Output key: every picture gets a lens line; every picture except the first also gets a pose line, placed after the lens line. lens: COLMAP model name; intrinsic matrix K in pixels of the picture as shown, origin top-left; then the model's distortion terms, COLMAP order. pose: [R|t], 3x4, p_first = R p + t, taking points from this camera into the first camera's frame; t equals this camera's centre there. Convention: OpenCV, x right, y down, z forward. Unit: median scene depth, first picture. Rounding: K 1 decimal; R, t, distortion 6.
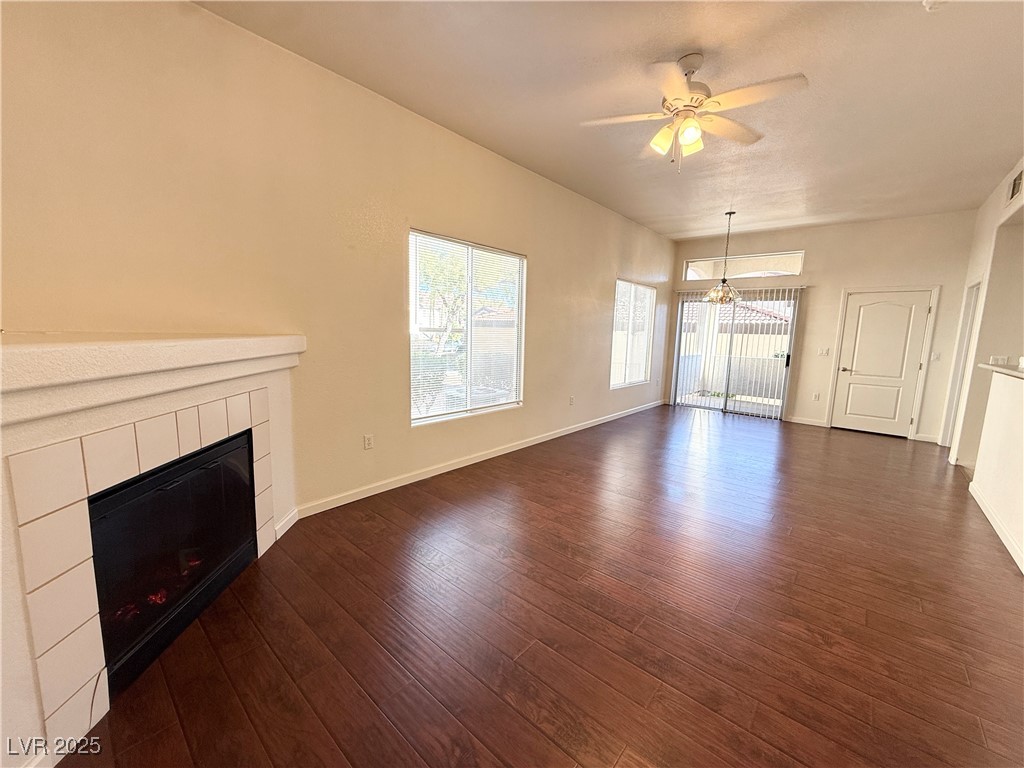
lens RADIAL K [[407.5, 0, 516.1], [0, 407.5, 385.8], [0, 0, 1]] dist [0.003349, 0.000598]
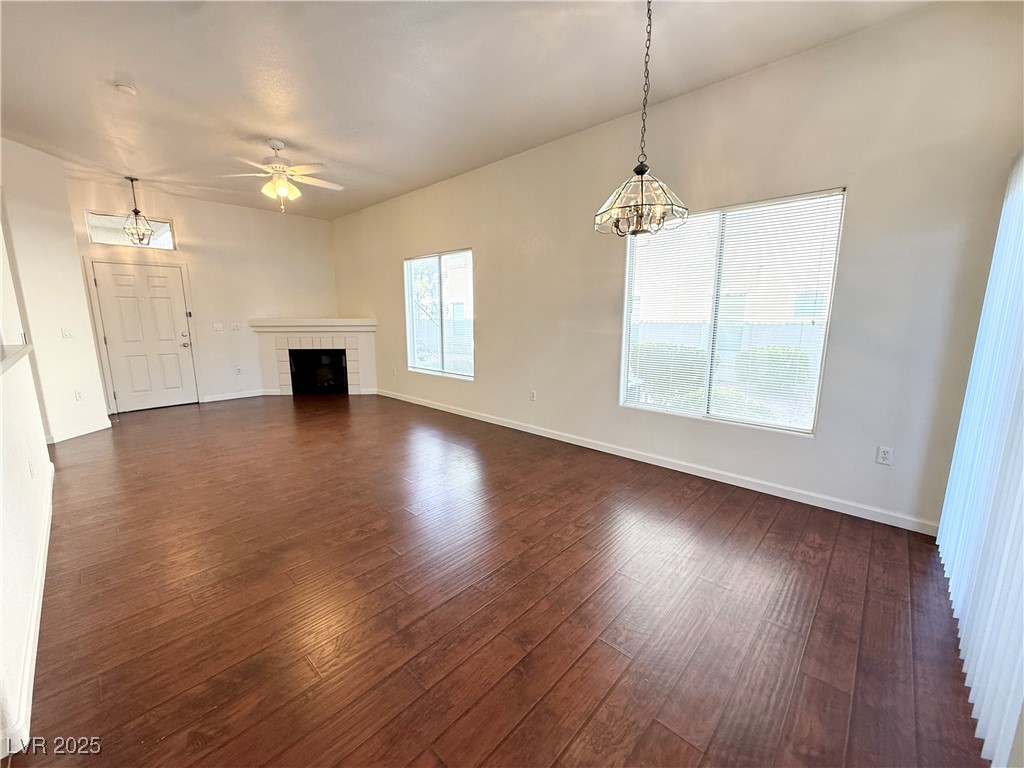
lens RADIAL K [[407.5, 0, 513.6], [0, 407.5, 380.8], [0, 0, 1]] dist [0.003349, 0.000598]
pose [[-0.038467, 0.155082, -0.987152, 1.557189], [-0.121466, 0.979832, 0.158665, -0.198667], [0.991850, 0.126009, -0.018854, 1.542644]]
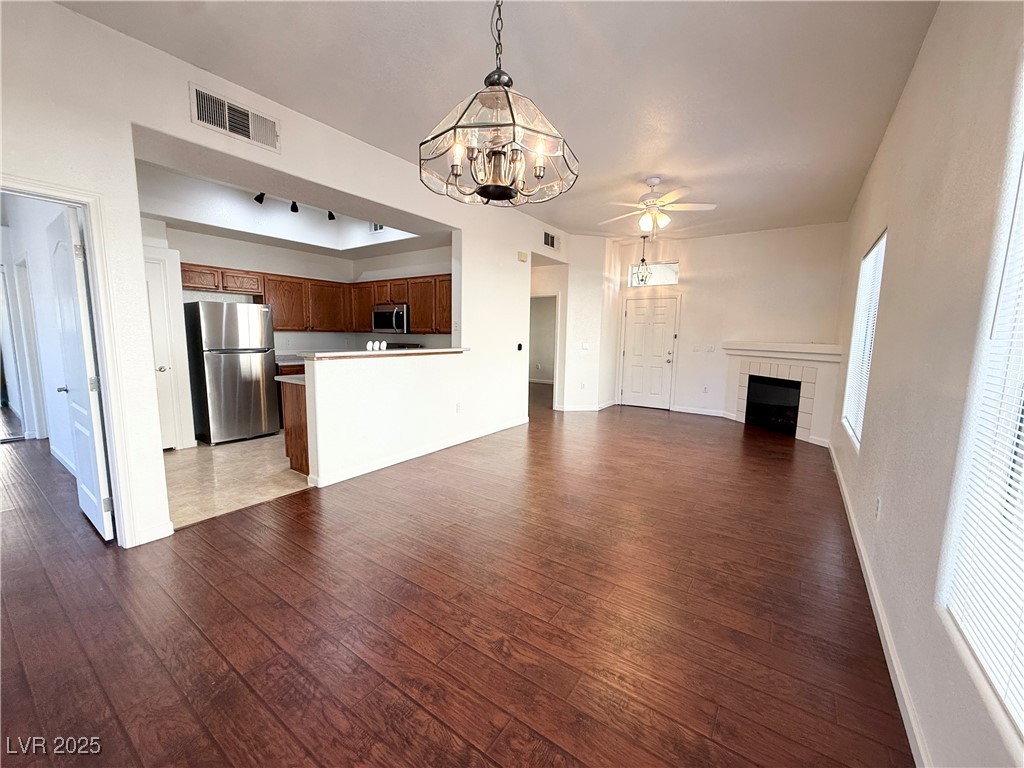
lens RADIAL K [[407.5, 0, 505.8], [0, 407.5, 376.9], [0, 0, 1]] dist [0.003349, 0.000598]
pose [[-0.994155, -0.015111, -0.106896, 0.910572], [-0.039226, 0.973042, 0.227267, -0.271567], [0.100580, 0.230131, -0.967948, 2.096222]]
